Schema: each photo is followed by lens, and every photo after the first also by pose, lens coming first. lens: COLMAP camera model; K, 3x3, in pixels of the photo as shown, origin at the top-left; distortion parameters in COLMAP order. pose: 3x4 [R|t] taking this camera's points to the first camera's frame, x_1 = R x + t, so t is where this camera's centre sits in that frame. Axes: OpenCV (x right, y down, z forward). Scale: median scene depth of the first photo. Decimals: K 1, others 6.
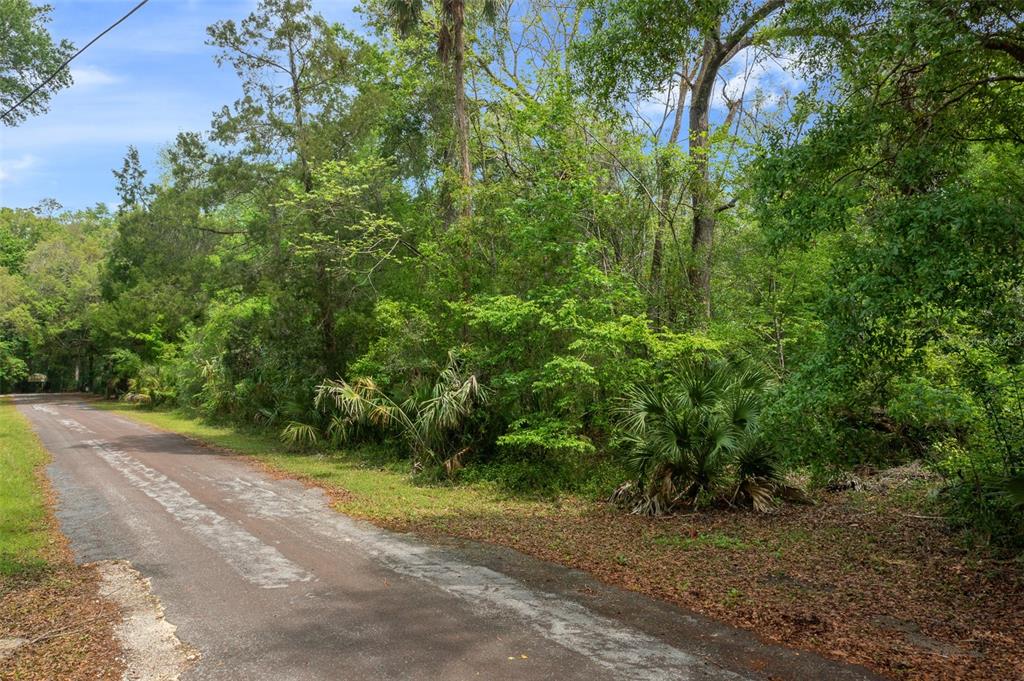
lens RADIAL K [[839.1, 0, 512.0], [0, 839.1, 340.5], [0, 0, 1]] dist [-0.011631, -0.000146]
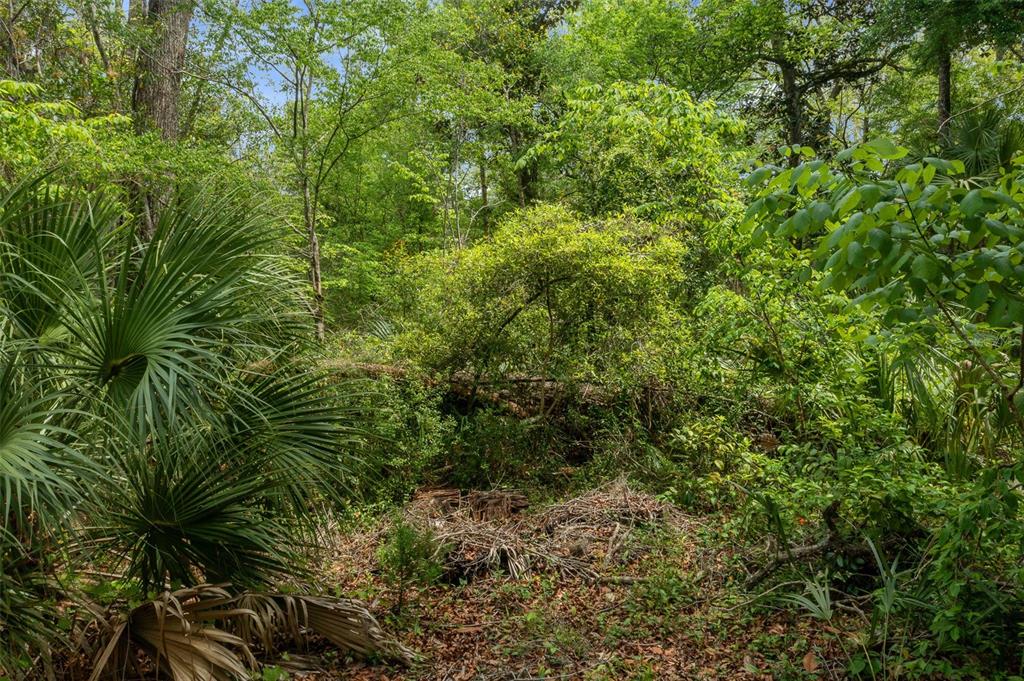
lens RADIAL K [[840.0, 0, 512.0], [0, 840.0, 340.5], [0, 0, 1]] dist [-0.013320, 0.000979]
pose [[0.867257, 0.007290, 0.497807, 0.189724], [0.001604, 0.999847, -0.017435, 0.070515], [-0.497858, 0.015919, 0.867113, 0.554998]]
